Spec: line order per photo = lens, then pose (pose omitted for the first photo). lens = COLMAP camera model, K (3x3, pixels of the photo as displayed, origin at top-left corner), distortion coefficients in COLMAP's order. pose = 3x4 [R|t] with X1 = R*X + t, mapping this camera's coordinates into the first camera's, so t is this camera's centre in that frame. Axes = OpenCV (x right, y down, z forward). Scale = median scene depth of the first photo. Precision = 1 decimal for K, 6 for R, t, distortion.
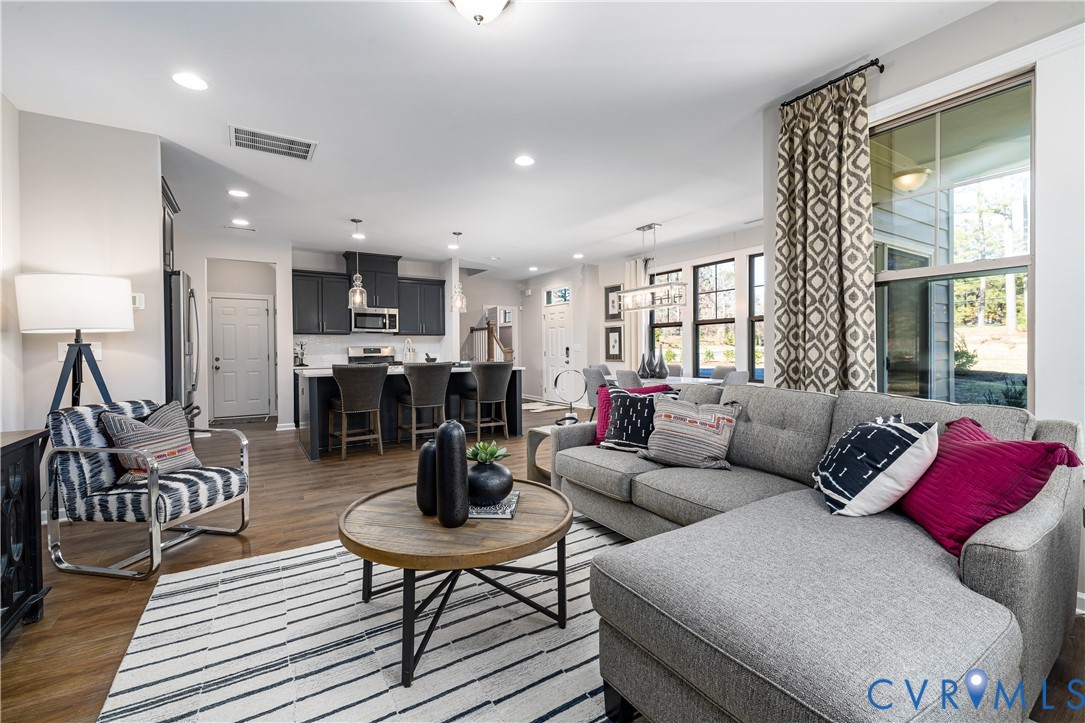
lens RADIAL K [[461.4, 0, 536.8], [0, 461.4, 341.5], [0, 0, 1]] dist [-0.003939, -0.000139]
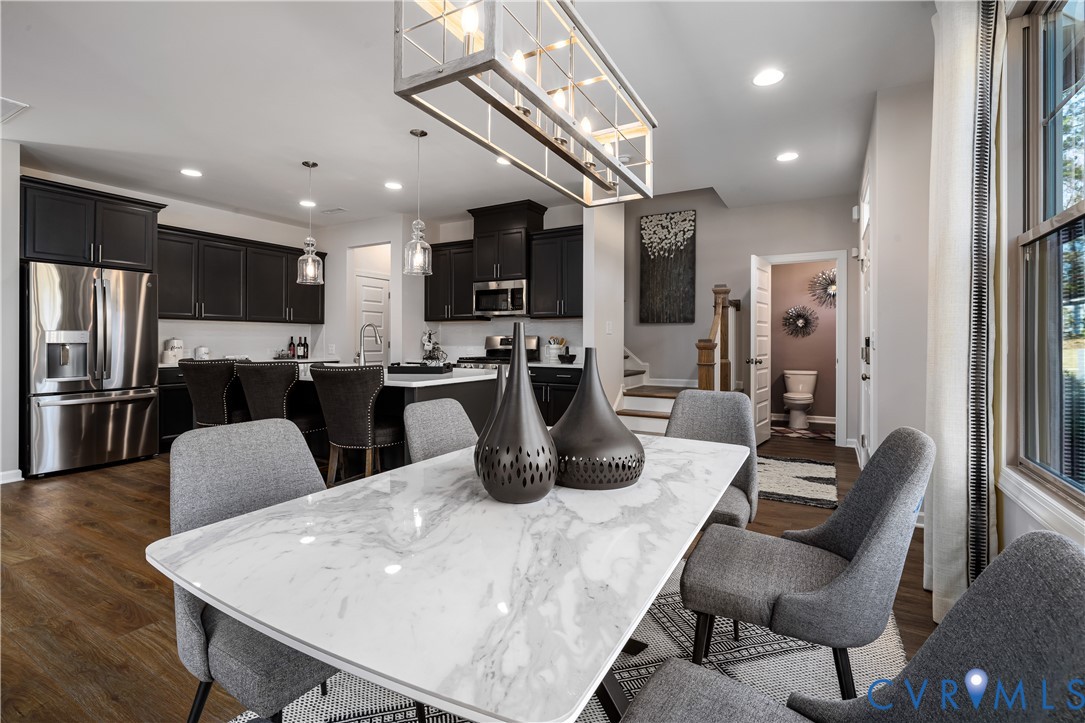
lens RADIAL K [[497.0, 0, 540.1], [0, 497.0, 342.4], [0, 0, 1]] dist [0.000459, -0.000065]
pose [[0.472682, 0.010789, -0.881167, 0.332957], [0.008498, 0.999823, 0.016801, 0.008117], [0.881192, -0.015429, 0.472506, 0.645096]]
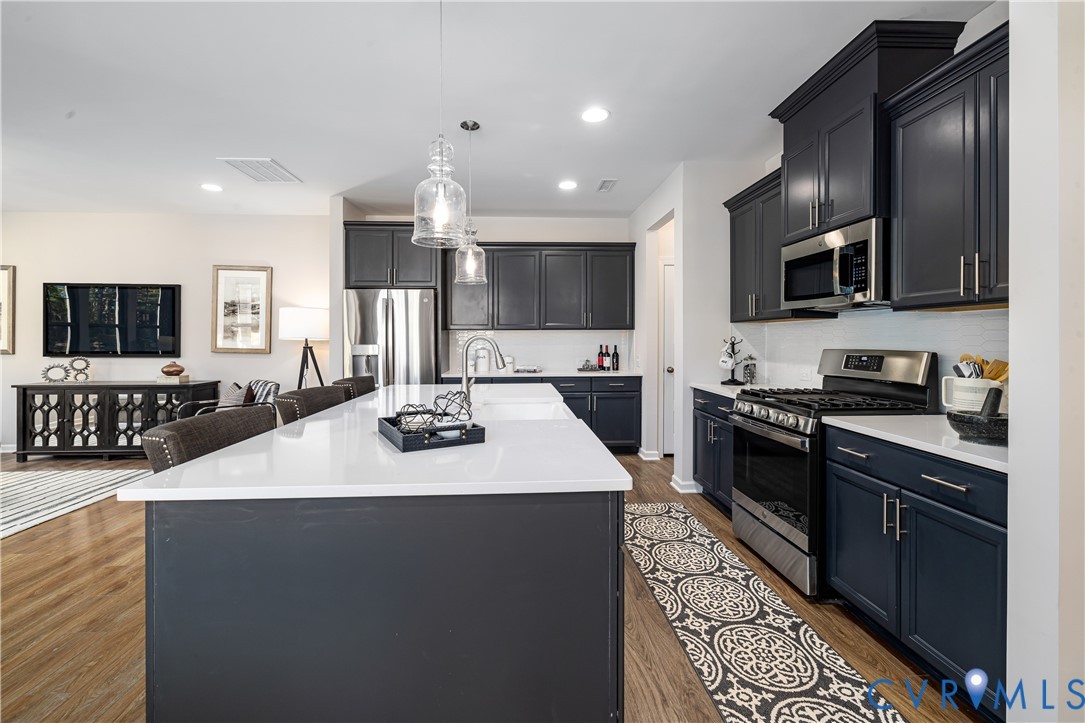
lens RADIAL K [[461.4, 0, 536.8], [0, 461.4, 341.5], [0, 0, 1]] dist [-0.003939, -0.000139]
pose [[-0.482416, 0.016406, -0.875788, 0.044183], [0.022471, 0.999727, 0.006350, -0.002350], [0.875654, -0.016616, -0.482654, 0.912195]]
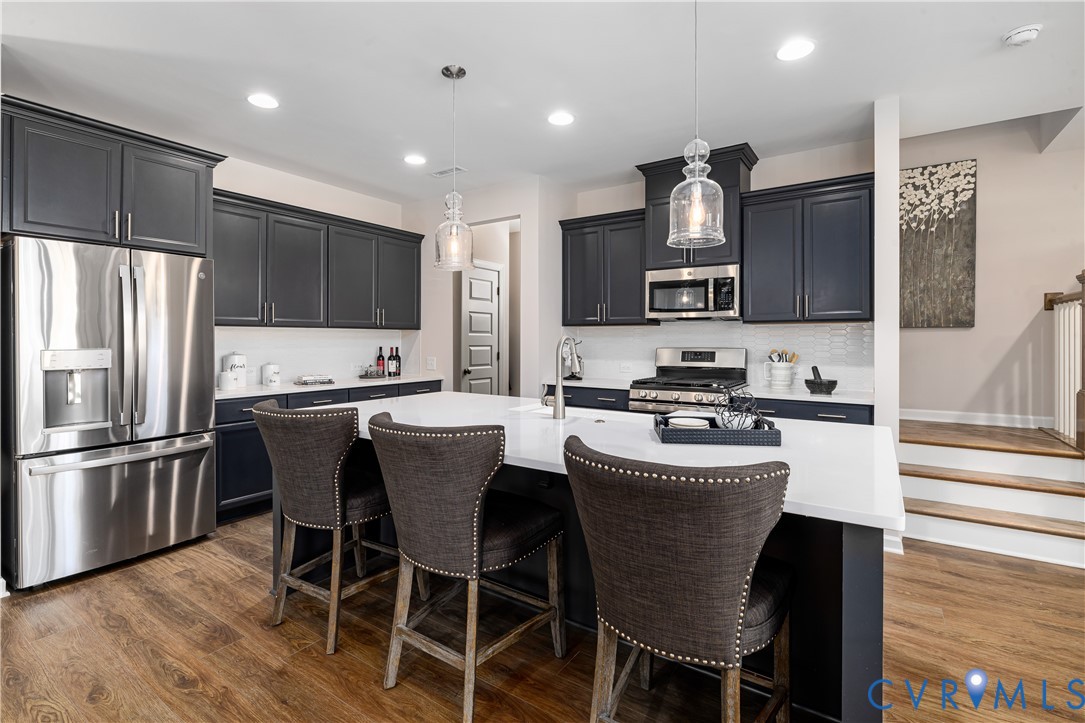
lens RADIAL K [[502.3, 0, 536.8], [0, 502.3, 340.0], [0, 0, 1]] dist [-0.009174, 0.000925]
pose [[0.406427, 0.008842, -0.913640, 0.060921], [0.010624, 0.999840, 0.014402, -0.006627], [0.913621, -0.015560, 0.406268, 0.596284]]
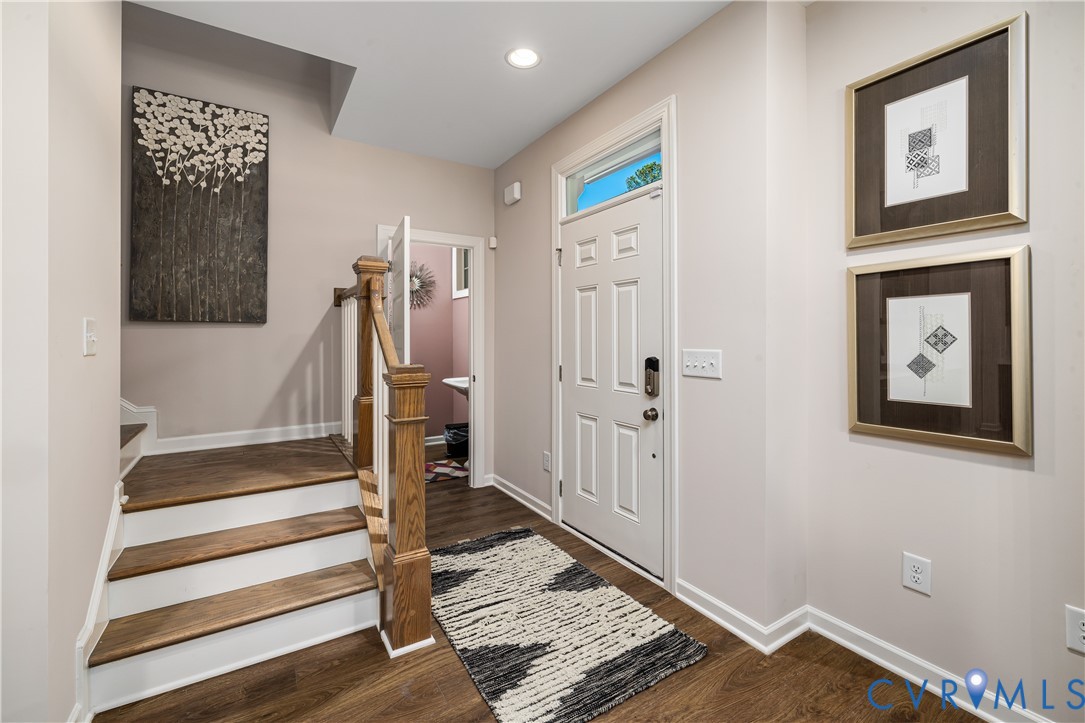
lens RADIAL K [[461.4, 0, 536.8], [0, 461.4, 341.5], [0, 0, 1]] dist [-0.003939, -0.000139]
pose [[0.999967, 0.007955, -0.001515, 0.001724], [-0.007924, 0.999775, 0.019685, -0.001641], [0.001671, -0.019672, 0.999805, 0.828970]]
